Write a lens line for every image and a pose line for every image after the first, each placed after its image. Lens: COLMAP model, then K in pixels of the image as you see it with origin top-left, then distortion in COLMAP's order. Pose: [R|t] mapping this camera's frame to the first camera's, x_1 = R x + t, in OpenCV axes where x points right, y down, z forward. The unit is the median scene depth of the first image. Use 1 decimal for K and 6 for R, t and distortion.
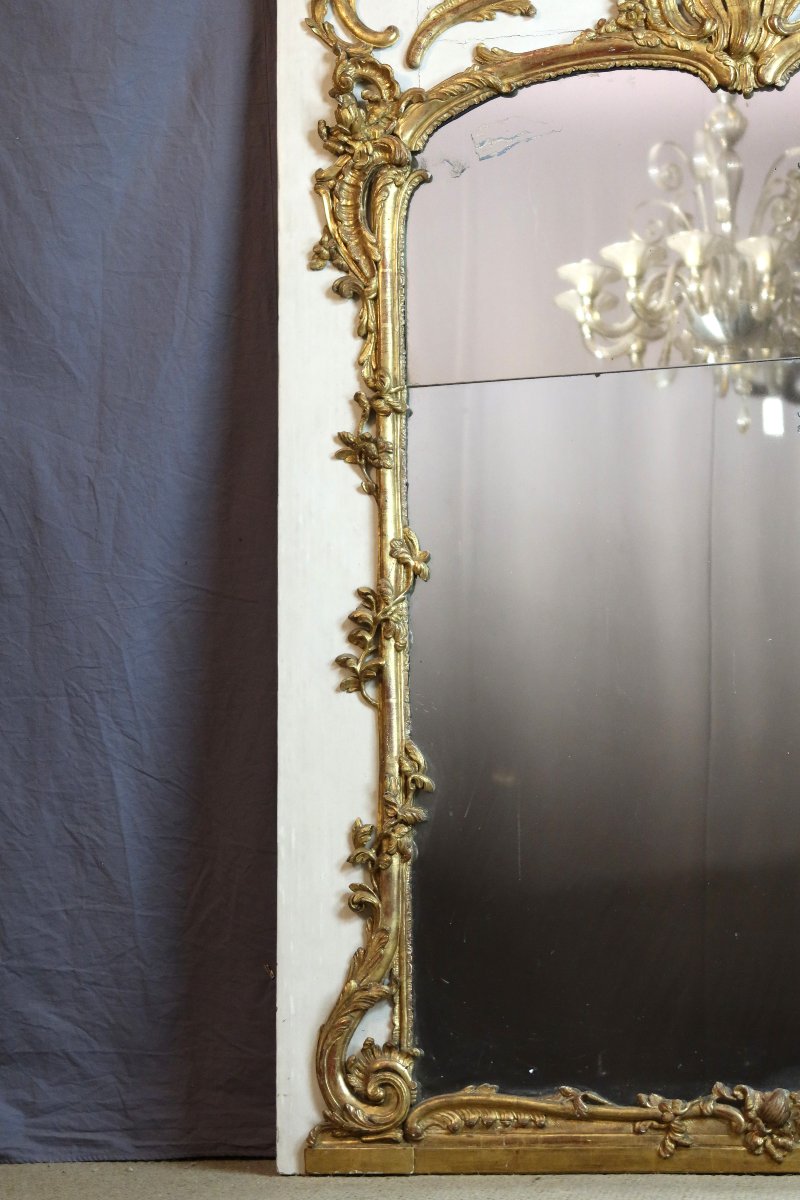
lens RADIAL K [[2968.2, 0, 435.4], [0, 2968.2, 597.3], [0, 0, 1]] dist [0.011822, -0.492857]
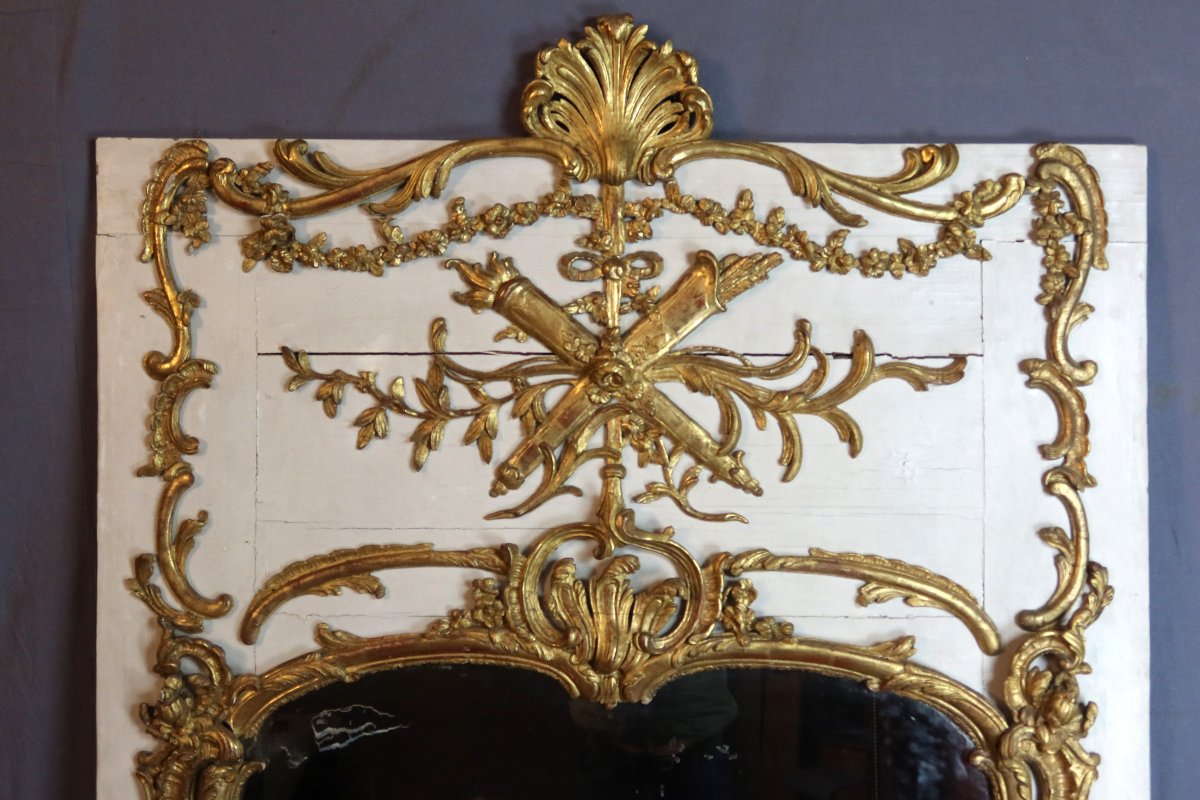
lens RADIAL K [[1265.0, 0, 600.0], [0, 1265.0, 400.0], [0, 0, 1]] dist [0.002159, -0.004375]
pose [[0.984116, 0.017202, 0.176694, 0.029180], [-0.044287, 0.987615, 0.150514, -0.317541], [-0.171916, -0.155948, 0.972690, 0.614521]]
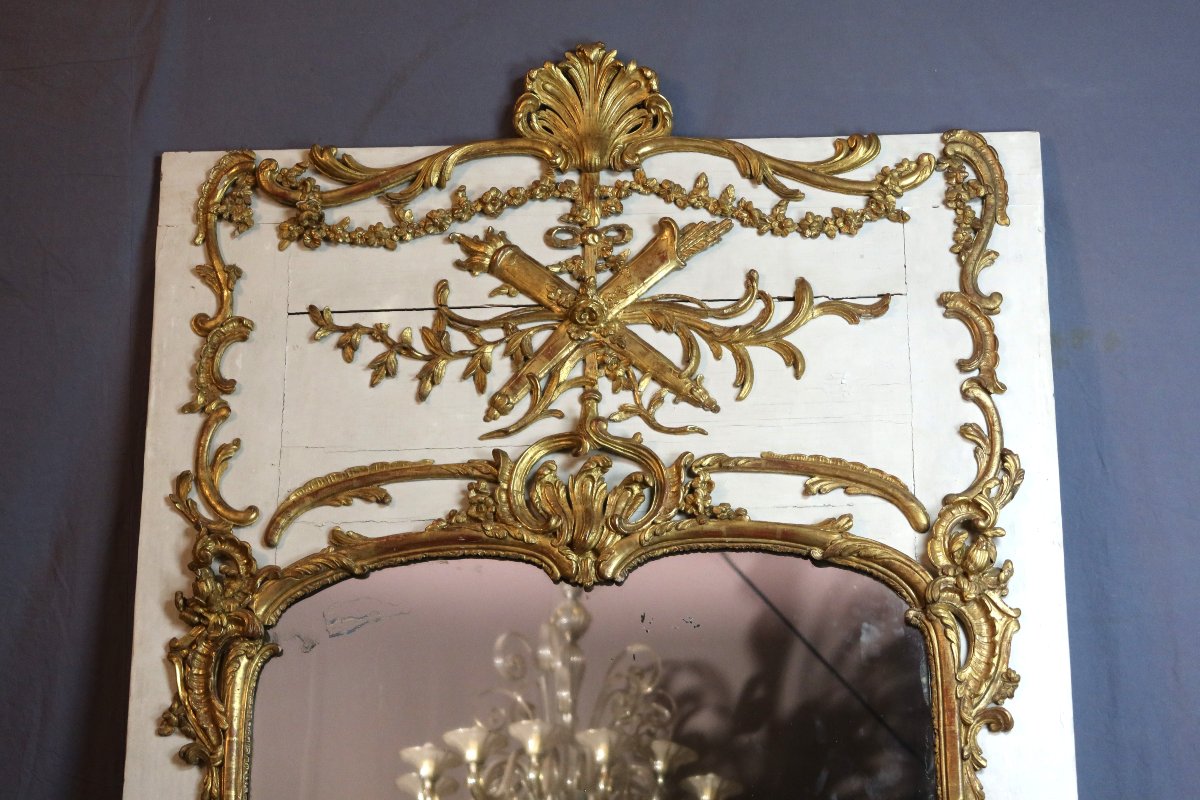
lens RADIAL K [[2968.2, 0, 600.0], [0, 2968.2, 400.0], [0, 0, 1]] dist [0.011822, -0.492857]
pose [[0.993225, 0.057852, 0.100781, -0.000657], [-0.033264, 0.972519, -0.230436, 0.008348], [-0.111342, 0.225522, 0.967855, -0.035255]]
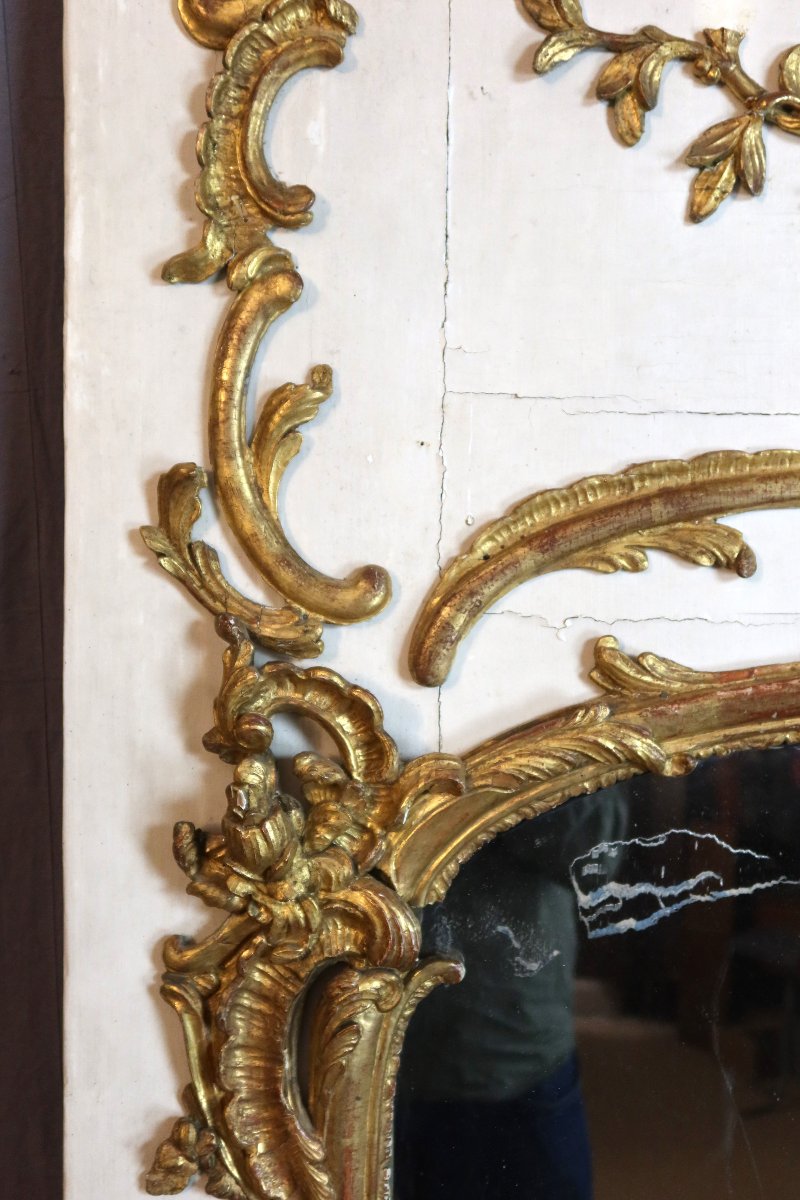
lens RADIAL K [[1265.0, 0, 400.0], [0, 1265.0, 600.0], [0, 0, 1]] dist [0.002159, -0.004375]
pose [[0.982401, 0.017644, 0.185951, -0.041851], [-0.052731, 0.981232, 0.185479, -0.220209], [-0.179188, -0.192020, 0.964894, 0.846605]]
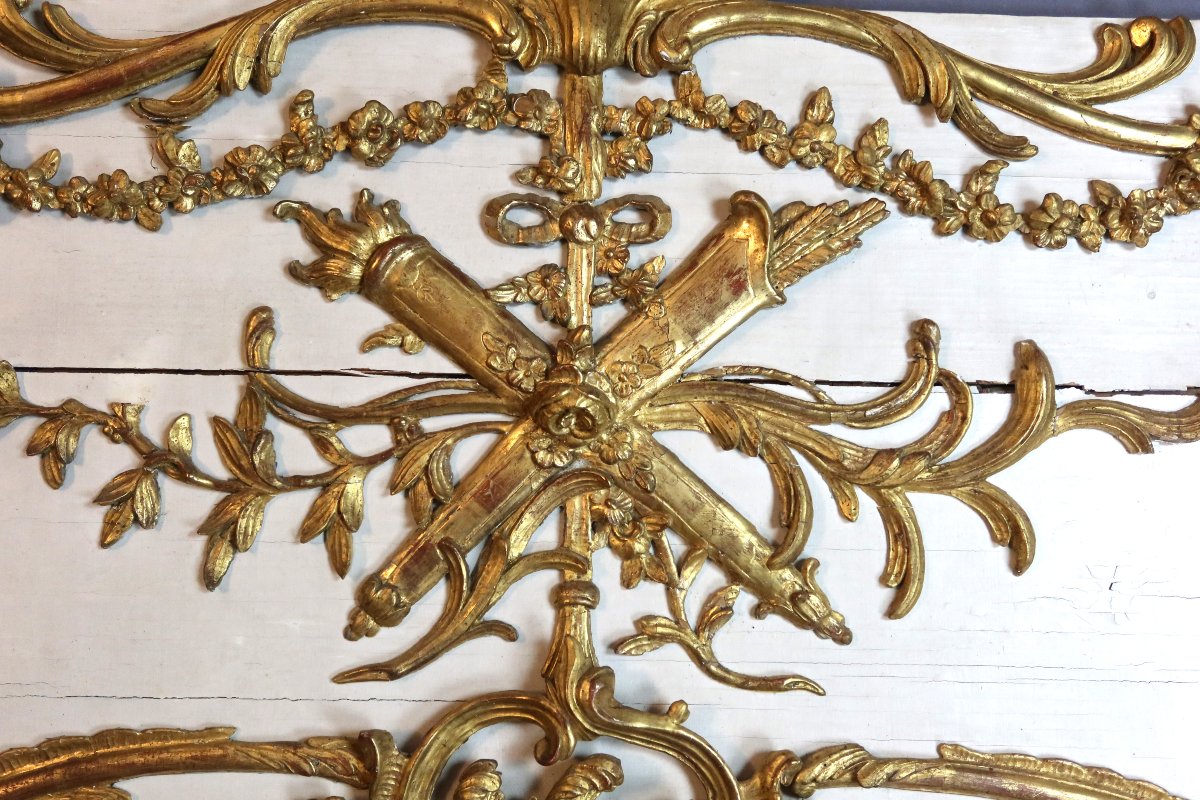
lens RADIAL K [[1265.0, 0, 600.0], [0, 1265.0, 400.0], [0, 0, 1]] dist [0.002159, -0.004375]
pose [[0.979145, 0.046689, 0.197724, 0.063550], [-0.061261, 0.995787, 0.068230, -0.283981], [-0.193706, -0.078920, 0.977880, 0.786346]]
